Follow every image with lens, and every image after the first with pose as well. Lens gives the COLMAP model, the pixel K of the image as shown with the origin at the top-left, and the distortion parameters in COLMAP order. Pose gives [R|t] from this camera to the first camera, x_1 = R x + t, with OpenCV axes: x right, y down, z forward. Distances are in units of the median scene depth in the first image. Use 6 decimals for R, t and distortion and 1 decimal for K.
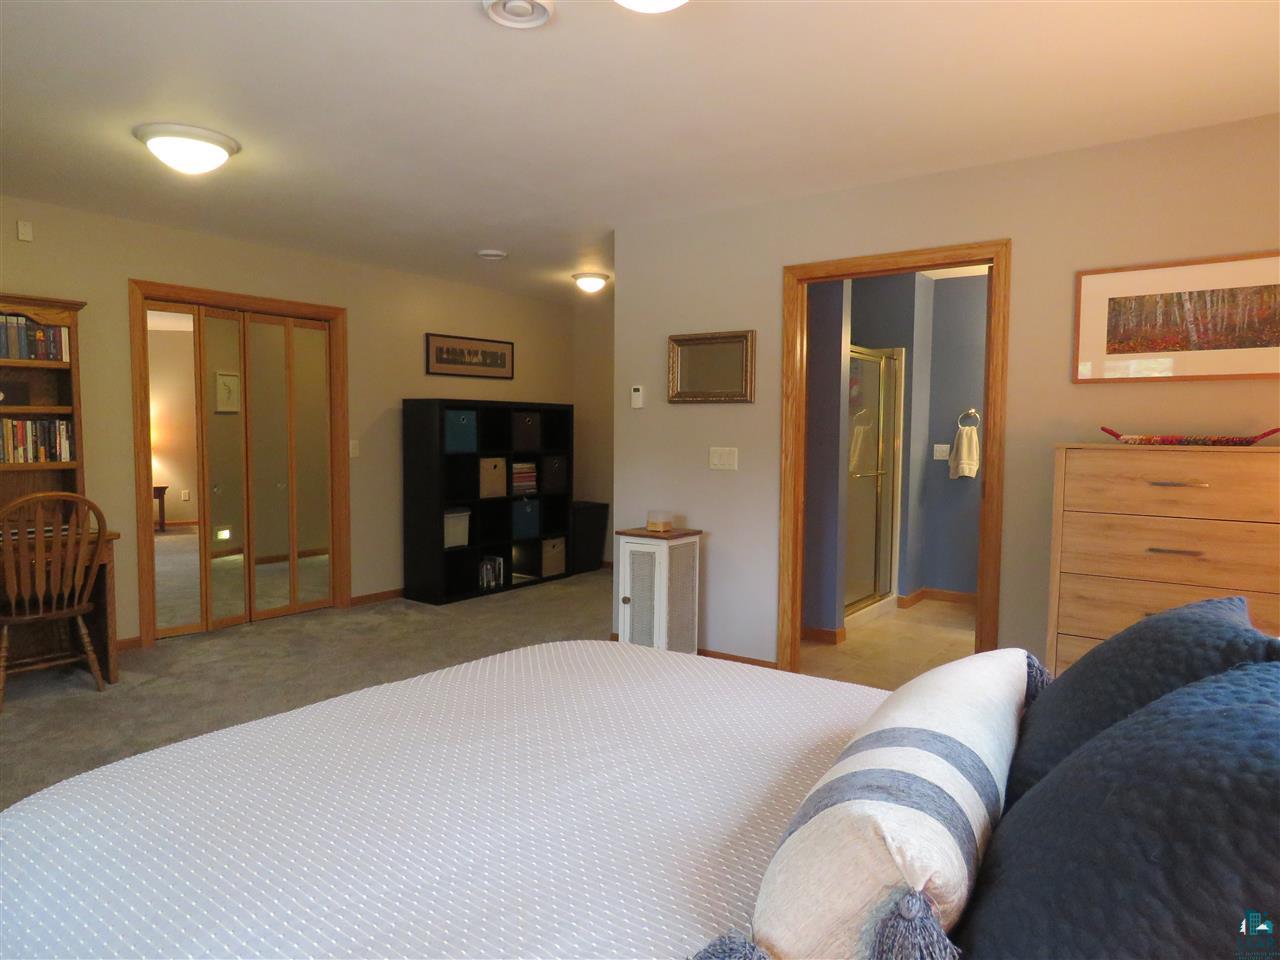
lens RADIAL K [[815.0, 0, 640.0], [0, 815.0, 480.6], [0, 0, 1]] dist [-0.000754, 0.000078]
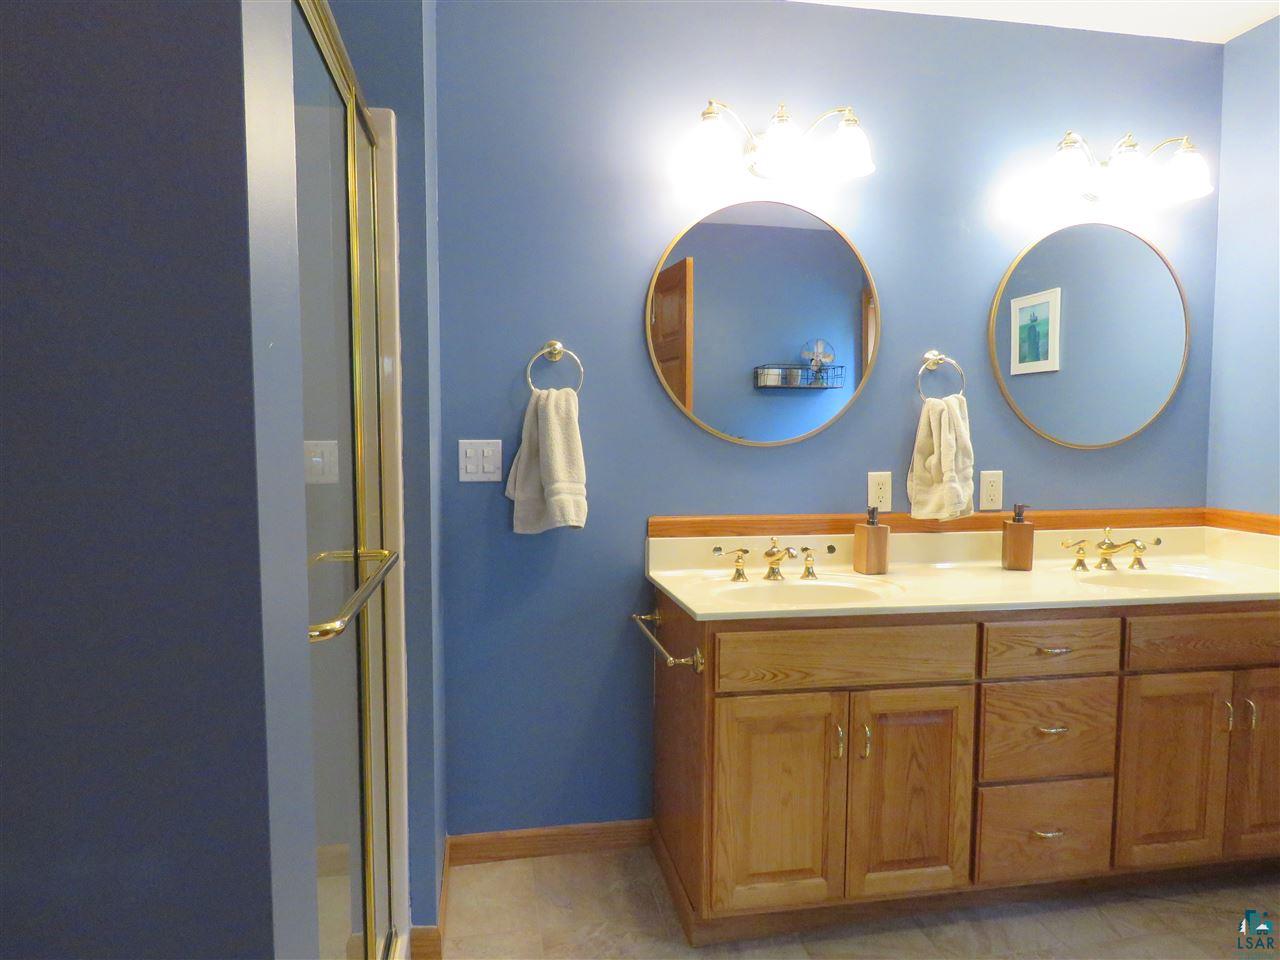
lens RADIAL K [[815.0, 0, 638.6], [0, 815.0, 482.1], [0, 0, 1]] dist [-0.000754, 0.000078]
pose [[0.700110, -0.059359, 0.711564, 0.163659], [0.055698, 0.998042, 0.028455, -0.032499], [-0.711859, 0.019711, 0.702045, 0.710235]]
